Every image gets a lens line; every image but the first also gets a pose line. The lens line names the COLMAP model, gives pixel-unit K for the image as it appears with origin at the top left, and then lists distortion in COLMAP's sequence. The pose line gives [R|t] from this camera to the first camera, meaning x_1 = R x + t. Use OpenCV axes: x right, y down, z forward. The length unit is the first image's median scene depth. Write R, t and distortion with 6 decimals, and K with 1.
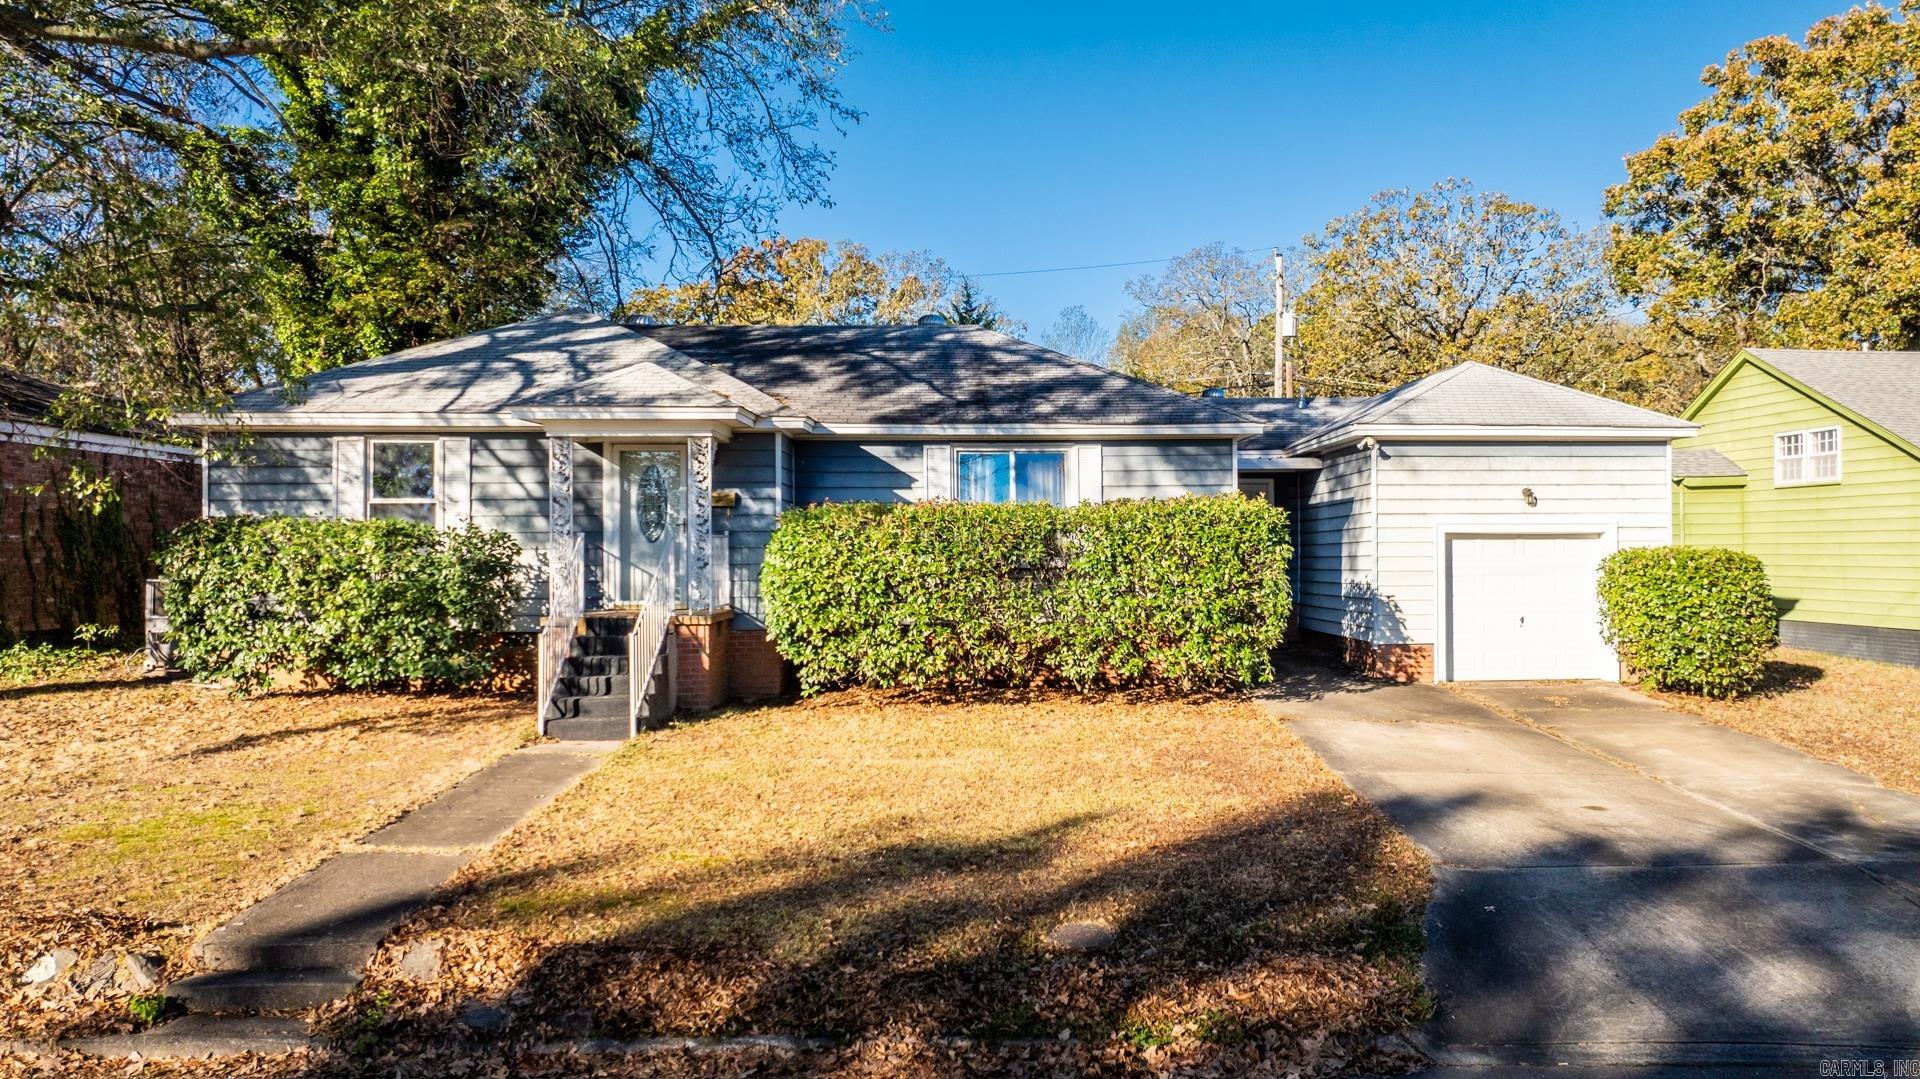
lens RADIAL K [[1386.3, 0, 960.0], [0, 1386.3, 539.5], [0, 0, 1]] dist [-0.027870, -0.002143]
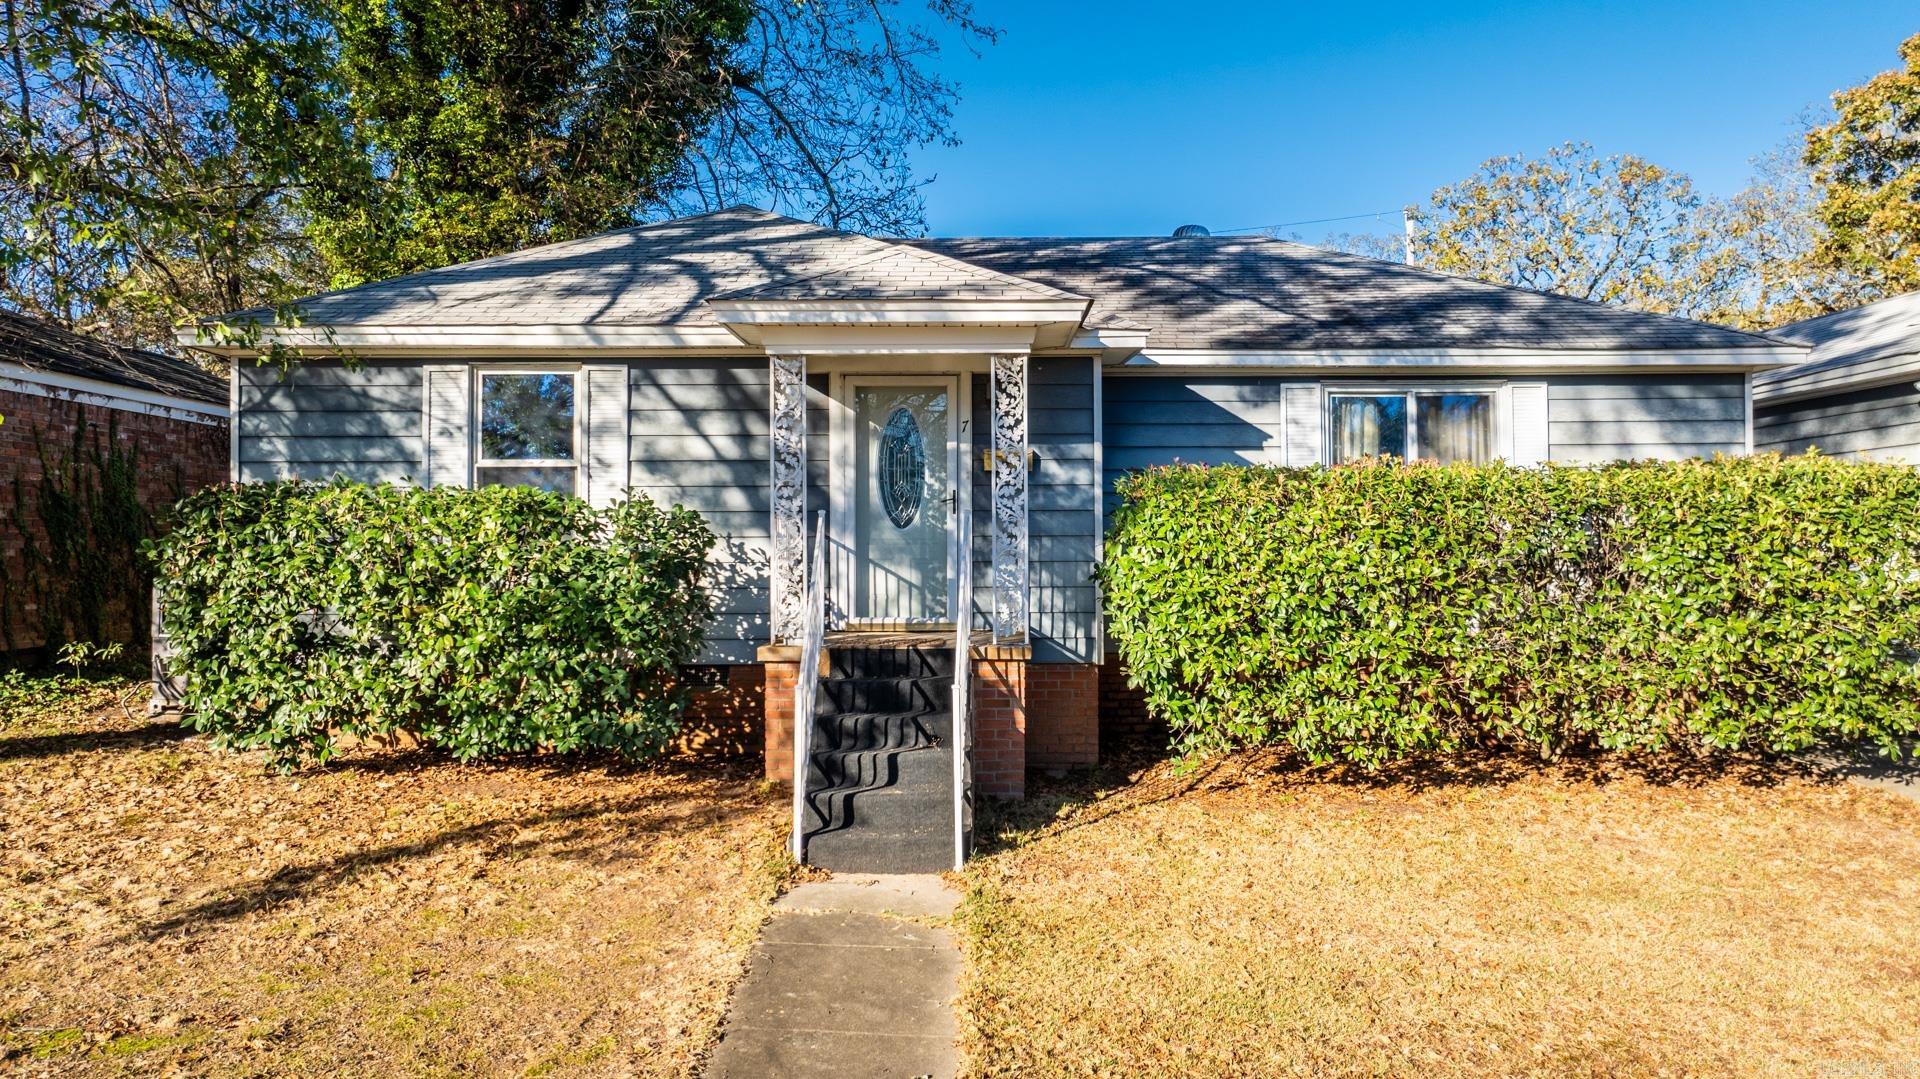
lens RADIAL K [[1370.3, 0, 887.0], [0, 1370.3, 534.0], [0, 0, 1]] dist [-0.026246, 0.004948]
pose [[0.997413, 0.002367, -0.071847, -0.189286], [-0.002379, 0.999997, -0.000081, 0.005296], [0.071846, 0.000251, 0.997416, 0.369610]]
